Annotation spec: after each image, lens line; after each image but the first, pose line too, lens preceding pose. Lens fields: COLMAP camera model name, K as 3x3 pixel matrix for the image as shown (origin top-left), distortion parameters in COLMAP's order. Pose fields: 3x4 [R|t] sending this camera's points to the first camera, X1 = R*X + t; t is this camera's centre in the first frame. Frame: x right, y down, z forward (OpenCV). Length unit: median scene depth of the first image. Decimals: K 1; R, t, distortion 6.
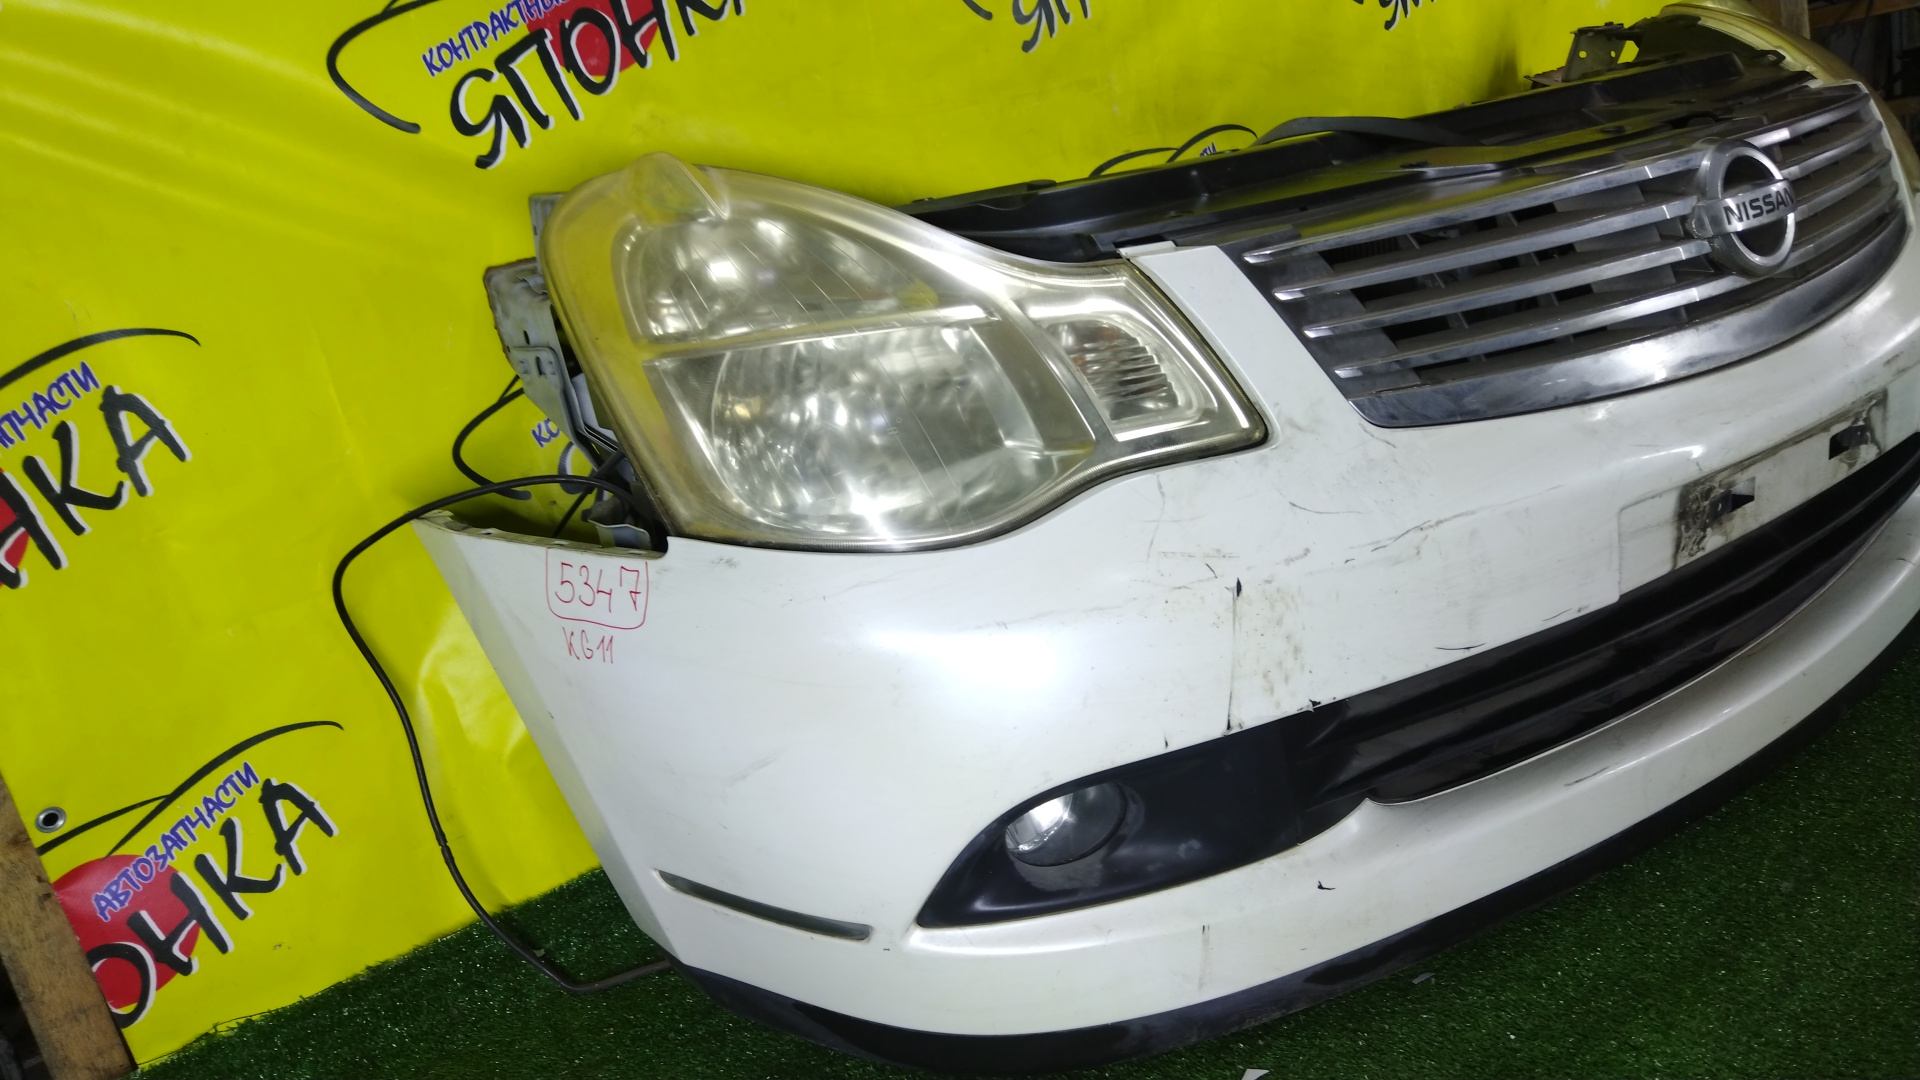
lens RADIAL K [[1314.3, 0, 960.0], [0, 1314.3, 540.0], [0, 0, 1]] dist [-0.018509, 0.031884]
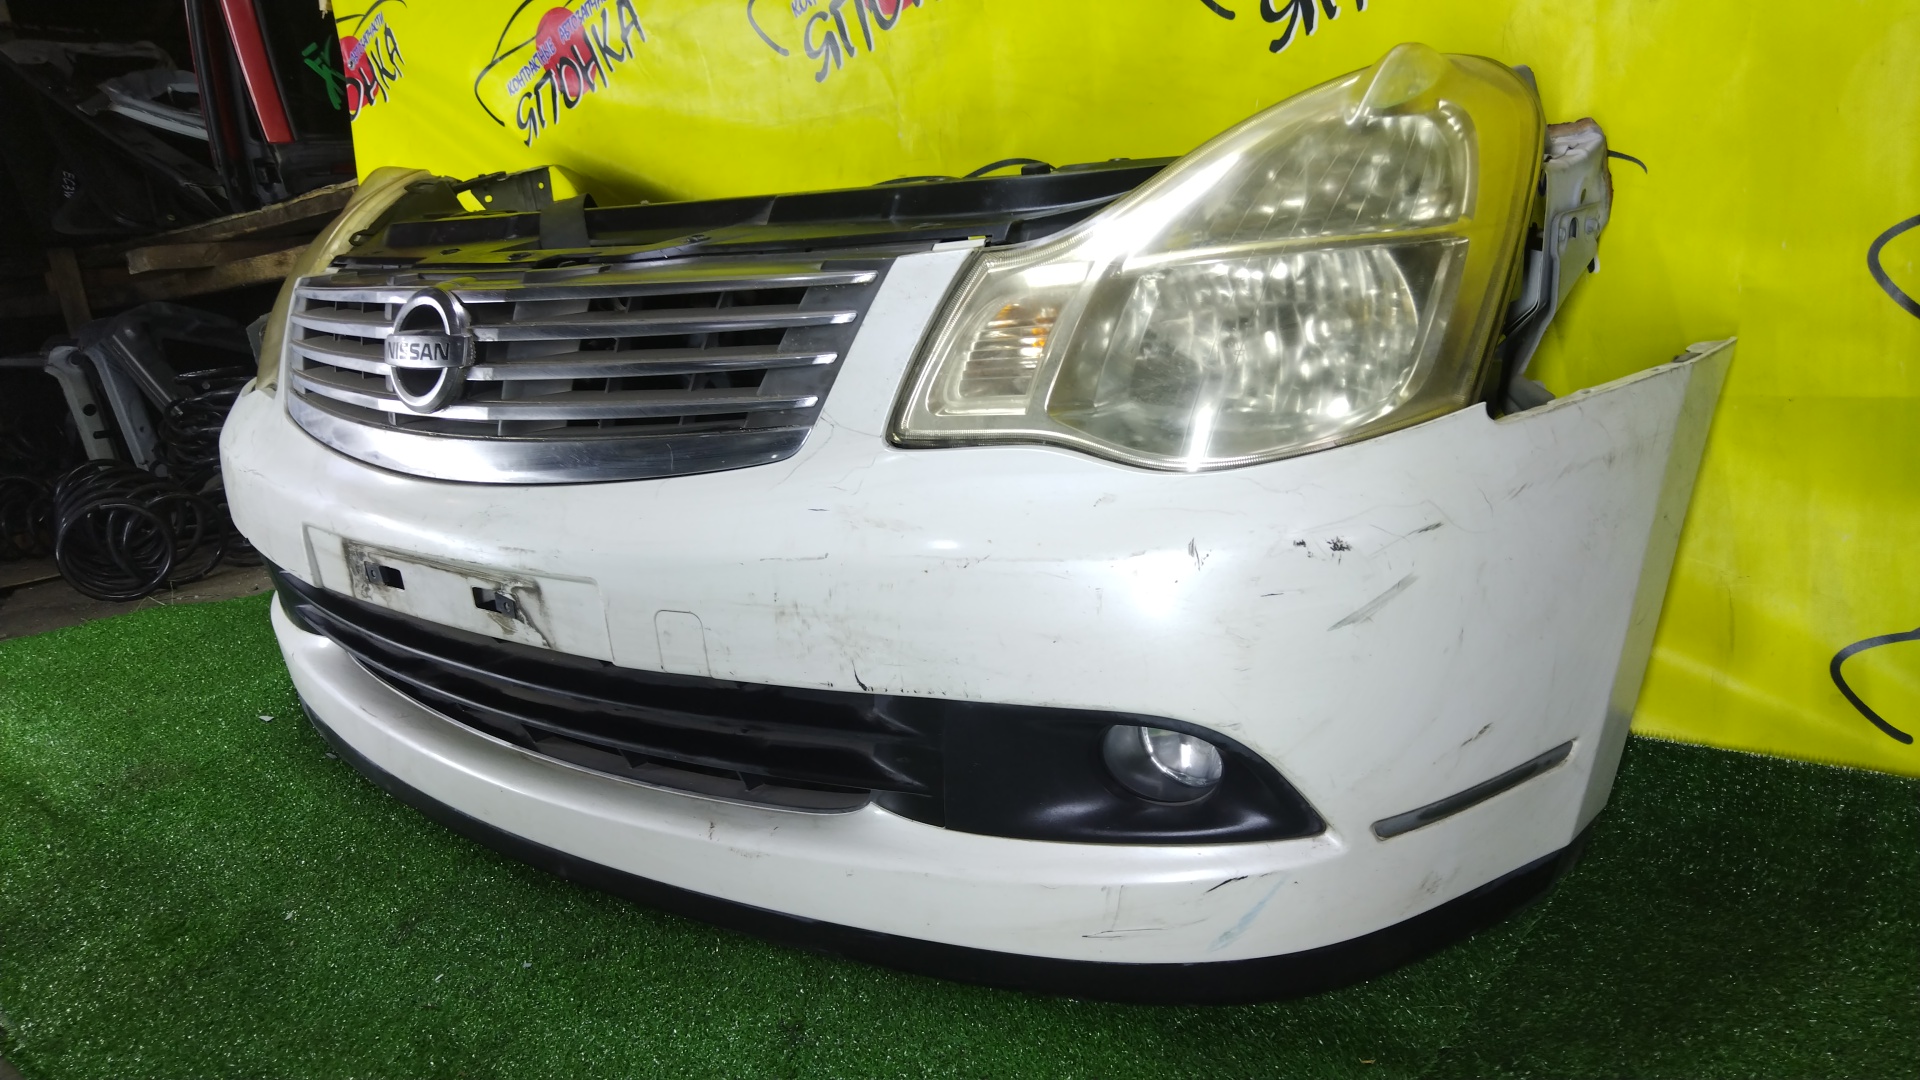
lens RADIAL K [[1316.5, 0, 963.0], [0, 1316.5, 529.1], [0, 0, 1]] dist [-0.022791, 0.033811]
pose [[0.326326, 0.385961, -0.862871, 1.646836], [-0.244392, 0.916254, 0.317414, -0.538649], [0.913118, 0.107298, 0.393323, 0.921400]]
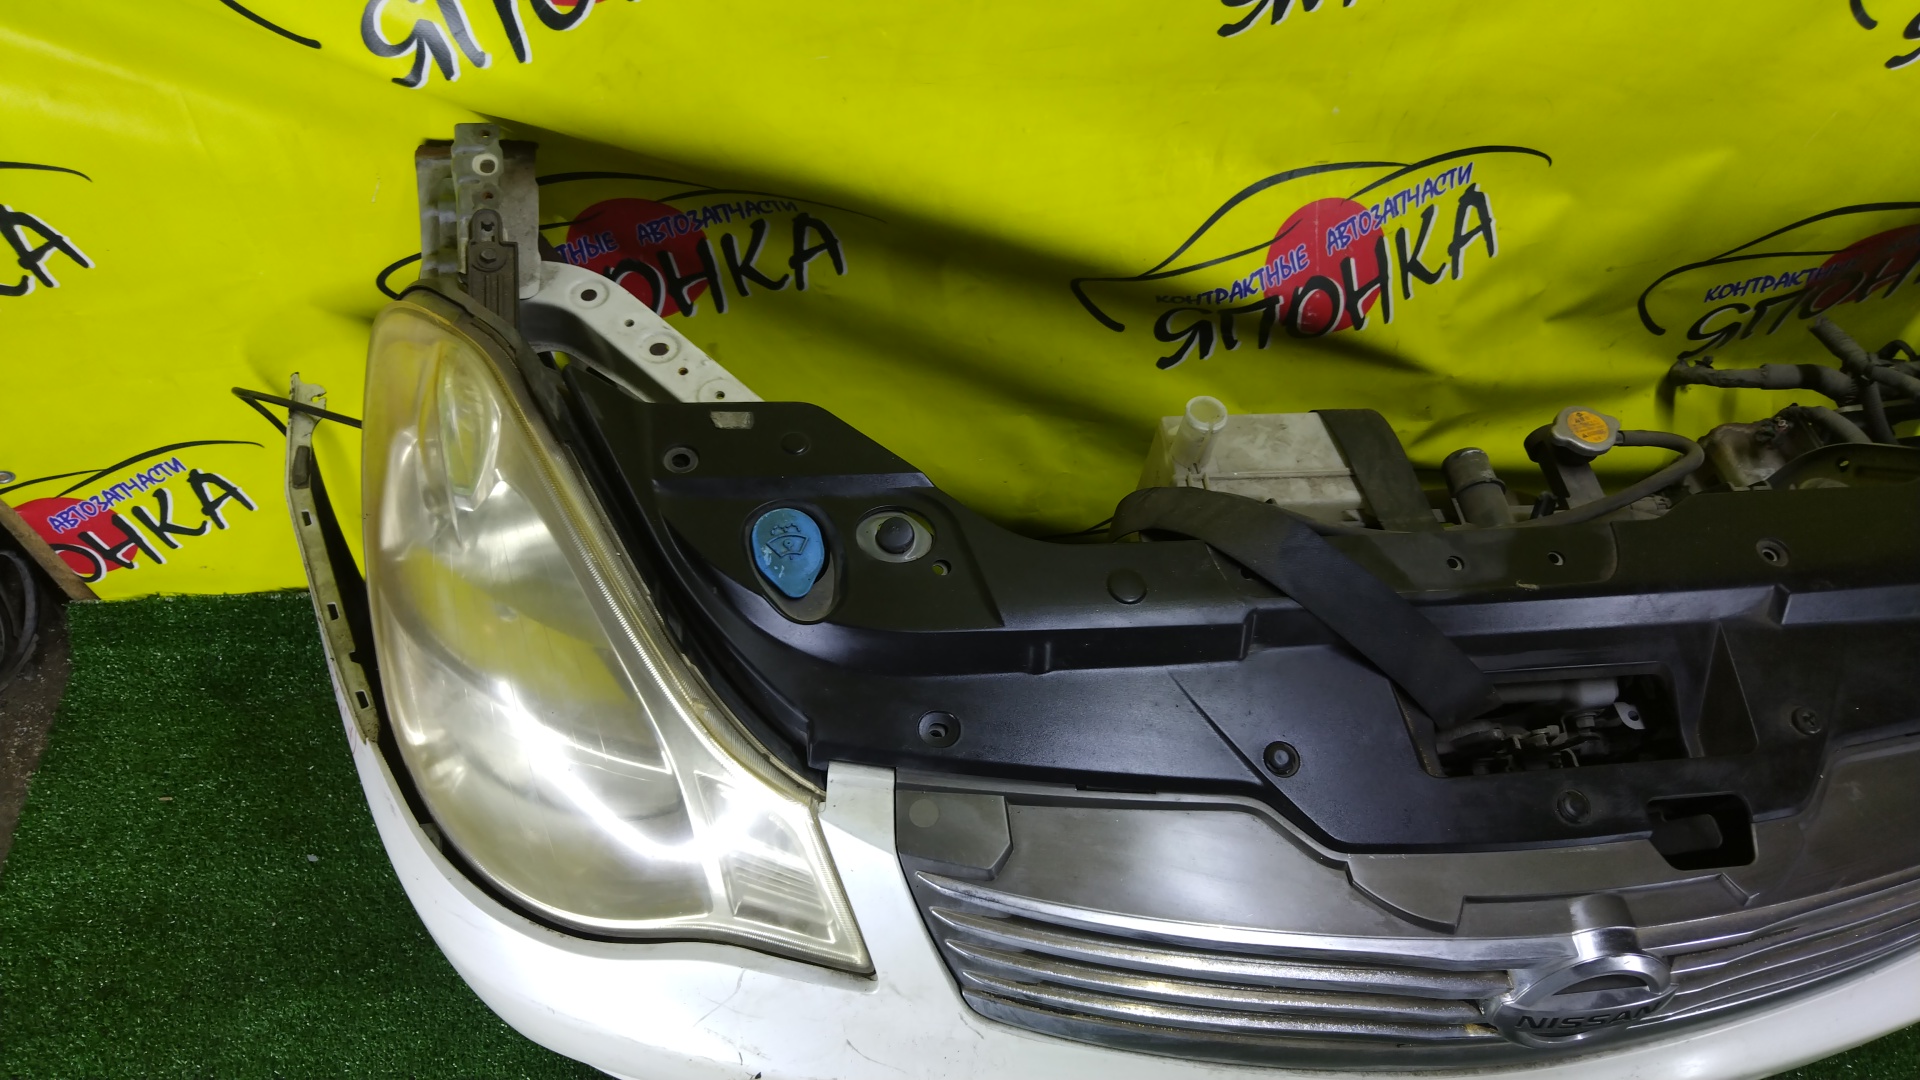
lens RADIAL K [[1316.5, 0, 963.0], [0, 1316.5, 529.1], [0, 0, 1]] dist [-0.022791, 0.033811]
pose [[0.857708, 0.512810, -0.036905, 0.122545], [-0.365793, 0.659101, 0.657101, -0.803323], [0.361292, -0.550102, 0.752898, 0.355473]]
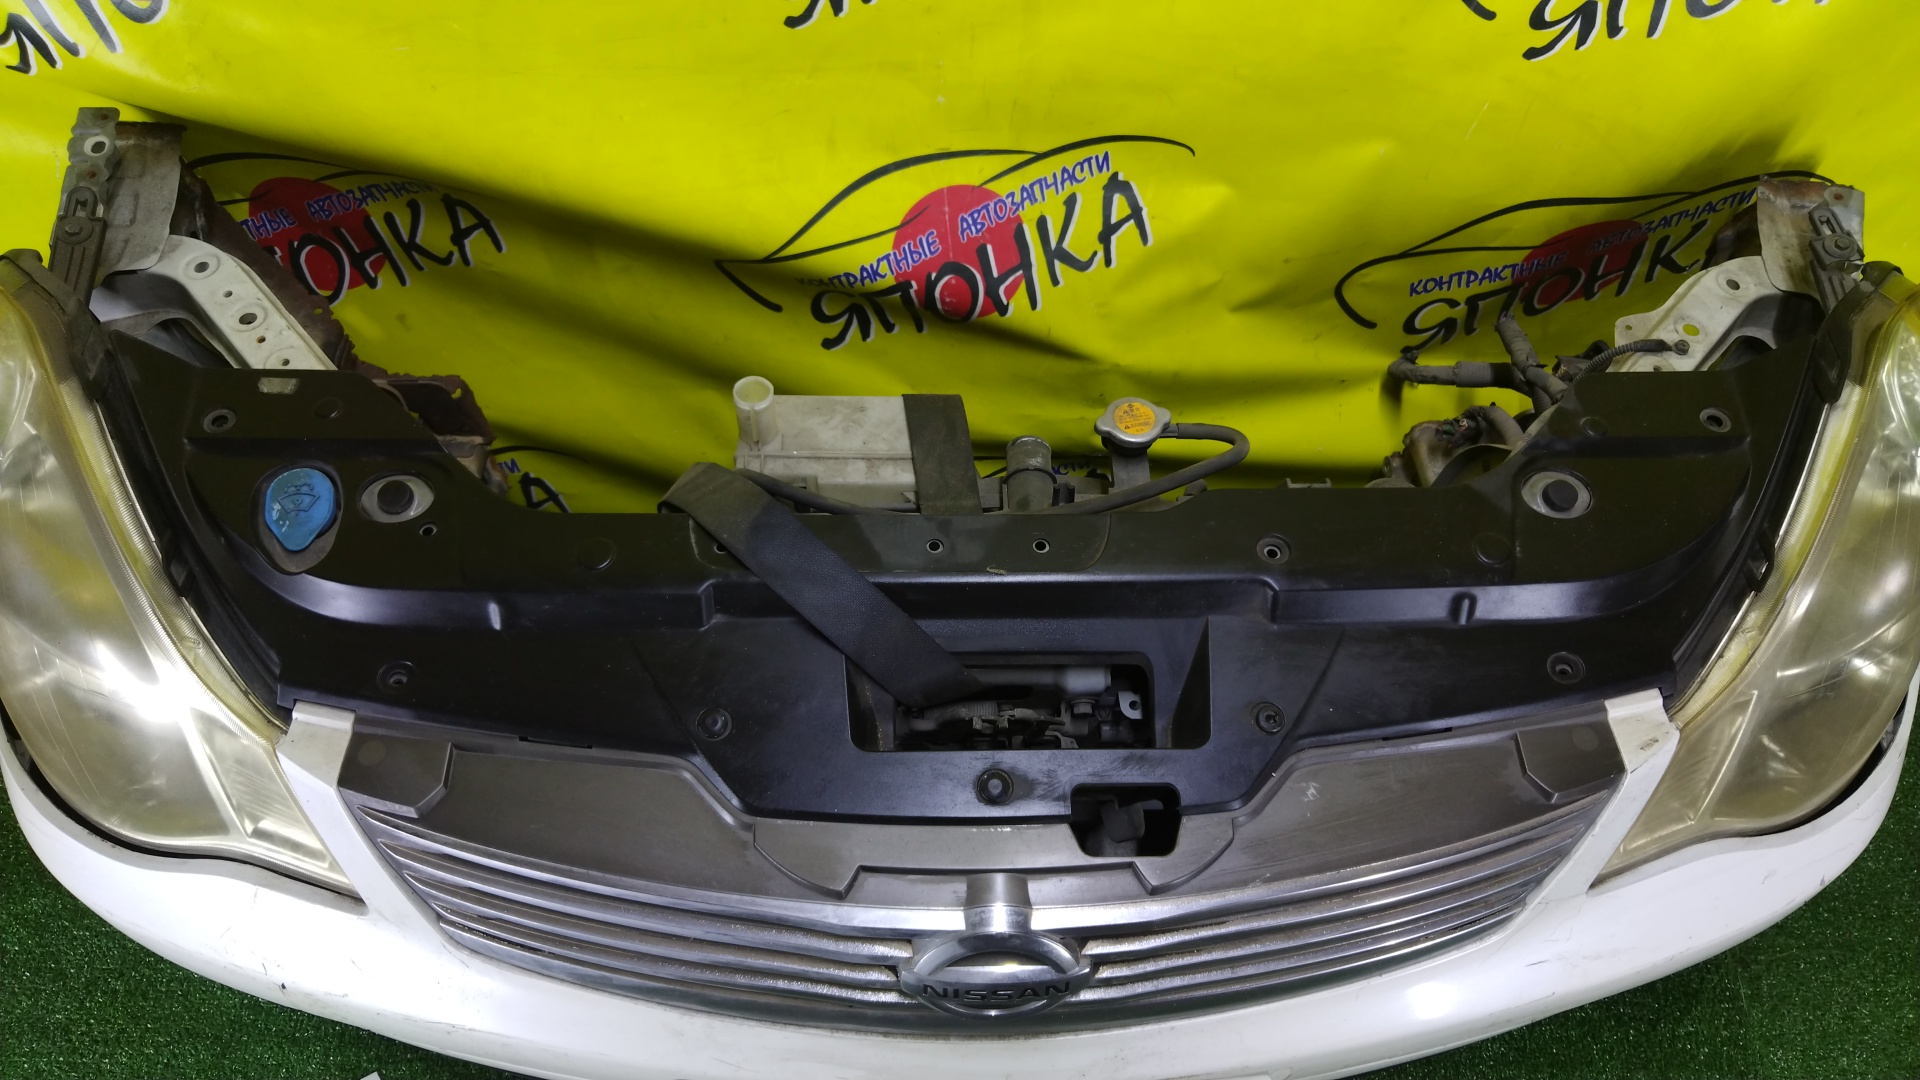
lens RADIAL K [[1316.5, 0, 963.0], [0, 1316.5, 529.1], [0, 0, 1]] dist [-0.022791, 0.033811]
pose [[0.827158, 0.549085, -0.119649, 0.486296], [-0.317191, 0.631919, 0.707155, -0.975692], [0.463896, -0.546977, 0.696862, 0.503943]]
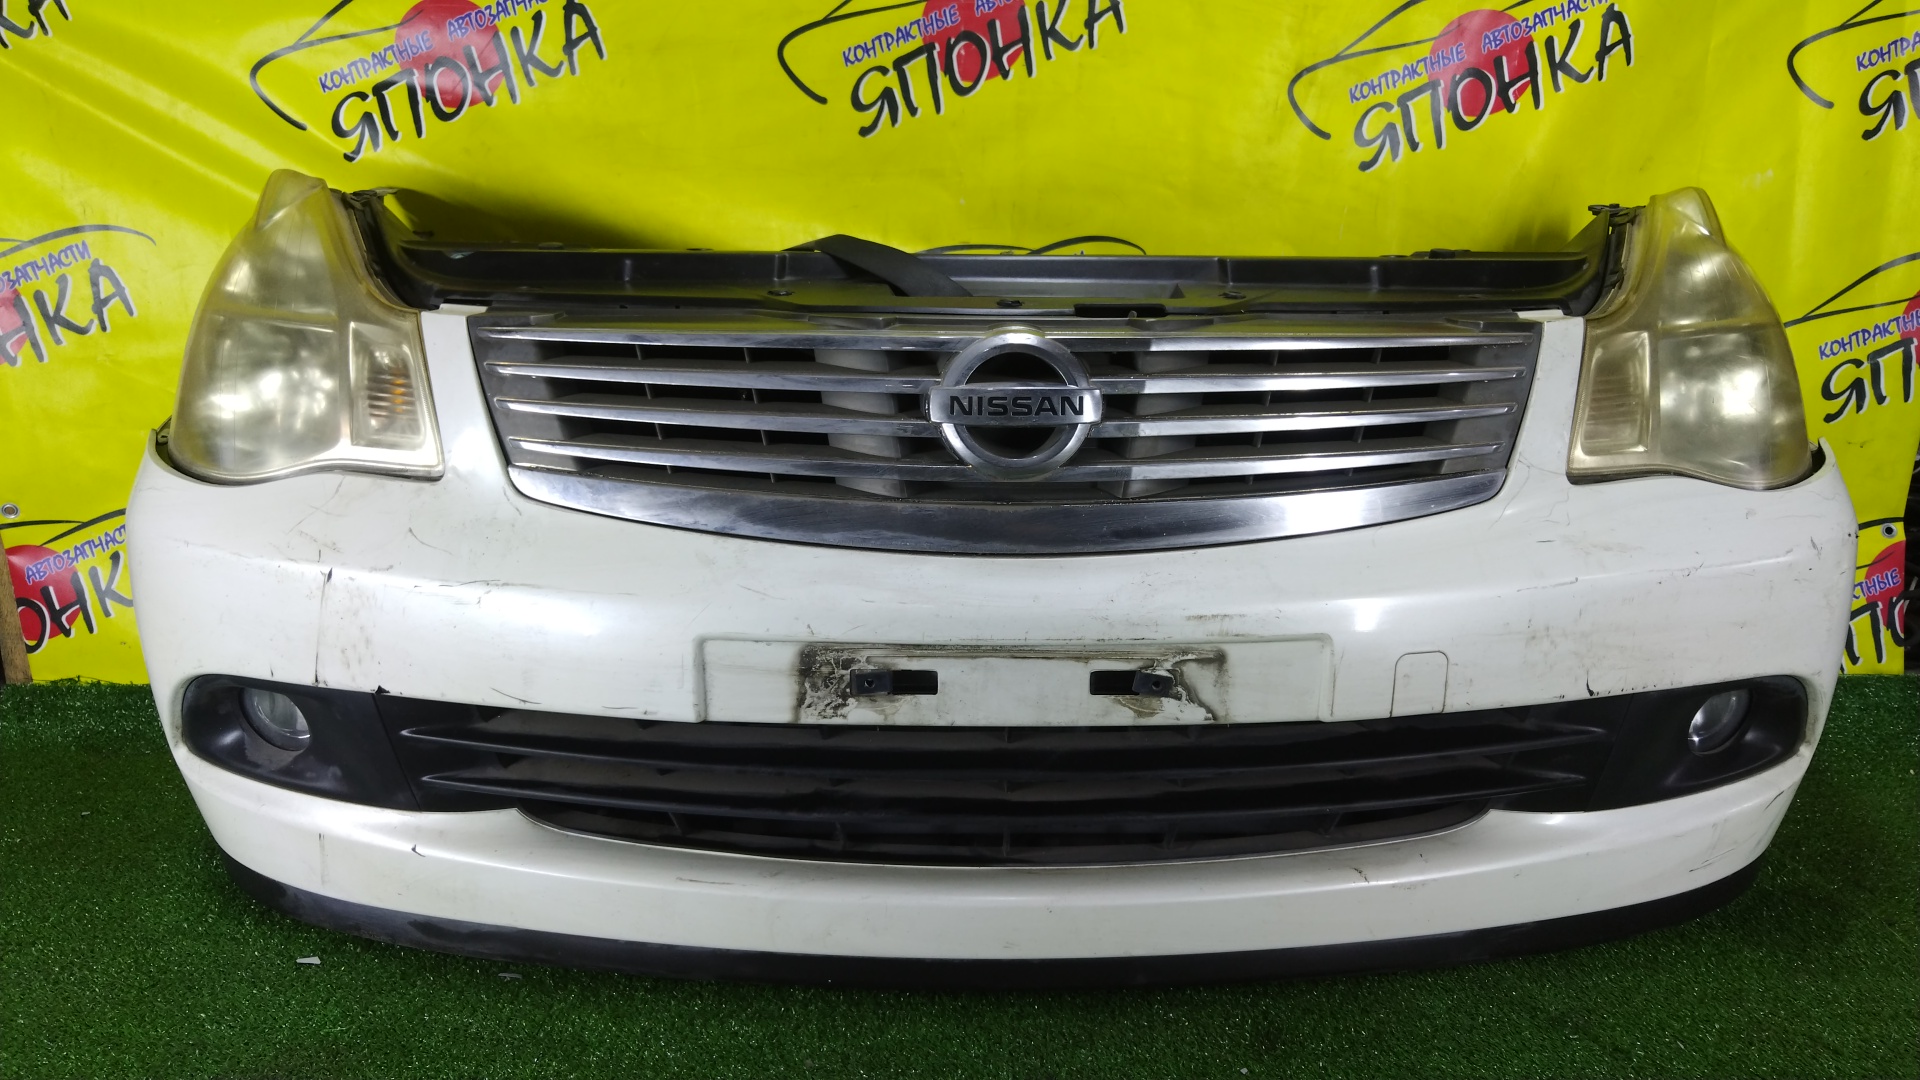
lens RADIAL K [[1314.3, 0, 960.0], [0, 1314.3, 540.0], [0, 0, 1]] dist [-0.018509, 0.031884]
pose [[0.826678, 0.294092, -0.479702, 0.982260], [-0.297748, 0.952034, 0.070552, -0.199107], [0.477441, 0.084506, 0.874591, 0.134247]]
